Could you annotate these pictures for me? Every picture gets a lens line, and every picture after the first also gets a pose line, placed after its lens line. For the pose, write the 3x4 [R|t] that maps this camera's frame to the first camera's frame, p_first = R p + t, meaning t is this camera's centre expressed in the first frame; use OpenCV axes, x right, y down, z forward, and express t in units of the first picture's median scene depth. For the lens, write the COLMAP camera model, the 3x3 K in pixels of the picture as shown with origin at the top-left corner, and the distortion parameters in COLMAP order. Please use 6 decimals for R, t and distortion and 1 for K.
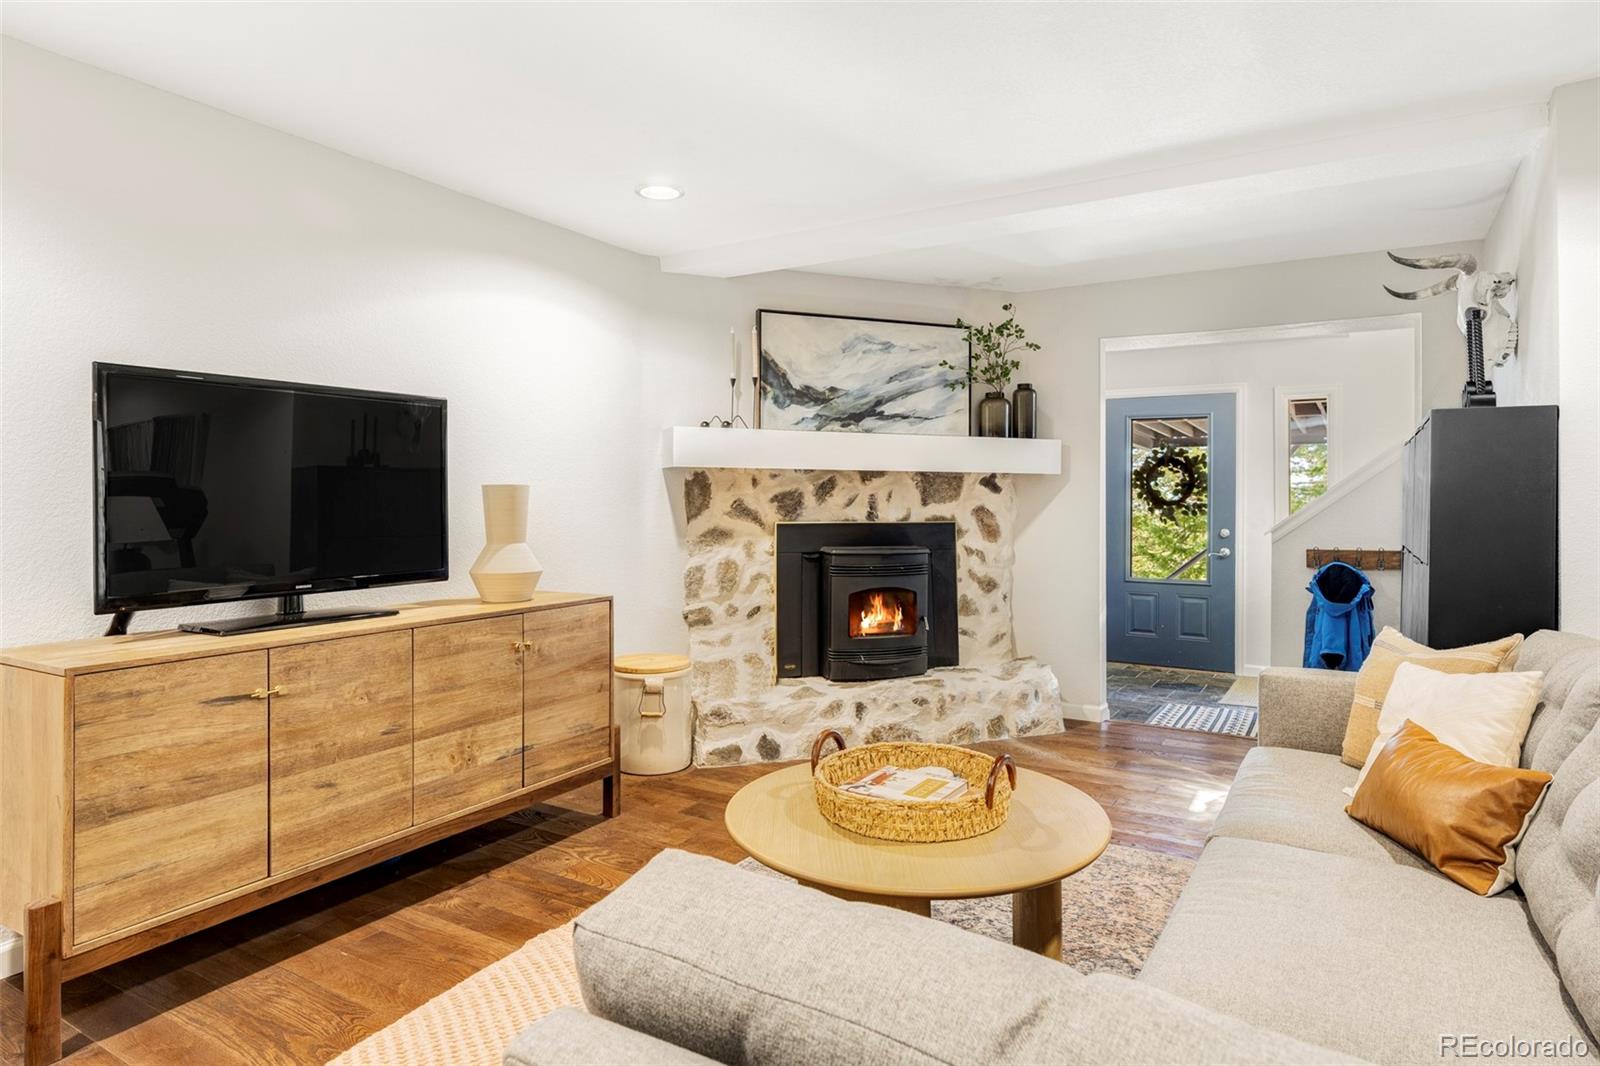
lens RADIAL K [[917.9, 0, 794.6], [0, 917.9, 497.2], [0, 0, 1]] dist [0.000302, 0.000059]
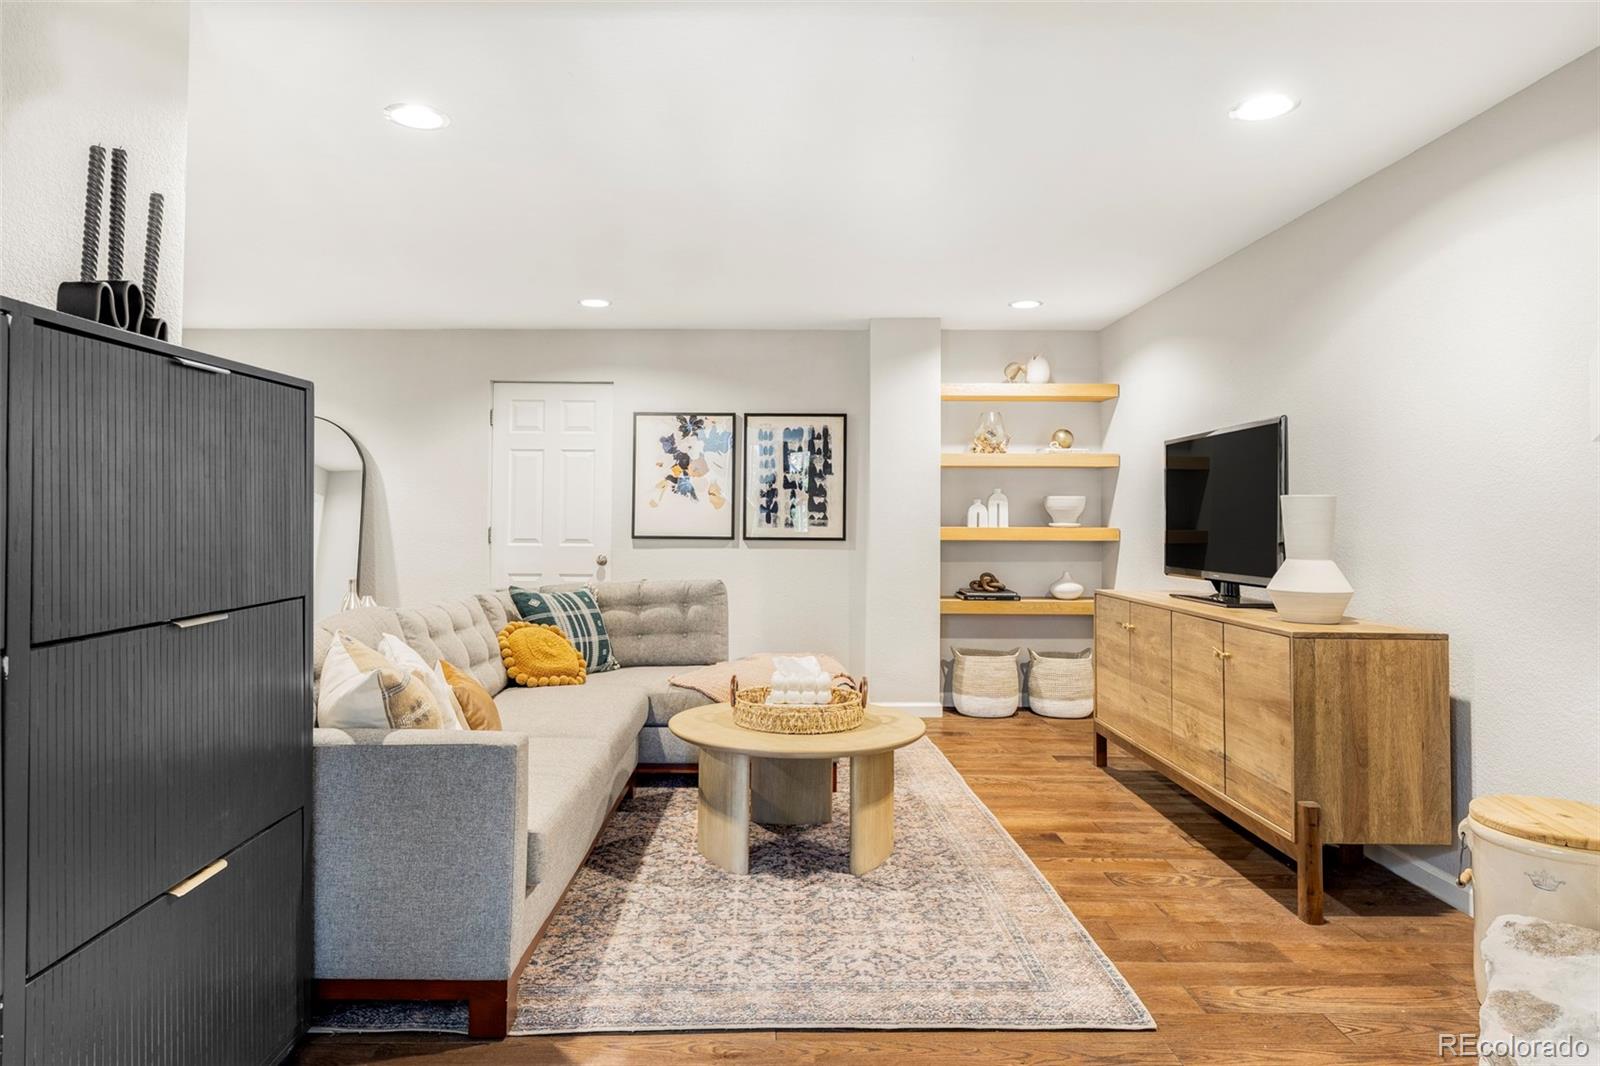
lens RADIAL K [[917.9, 0, 791.4], [0, 917.9, 525.4], [0, 0, 1]] dist [0.000302, 0.000059]
pose [[-0.840162, 0.000128, -0.542336, 0.563997], [-0.003617, 0.999976, 0.005839, 0.009236], [0.542324, 0.006867, -0.840141, 1.348114]]
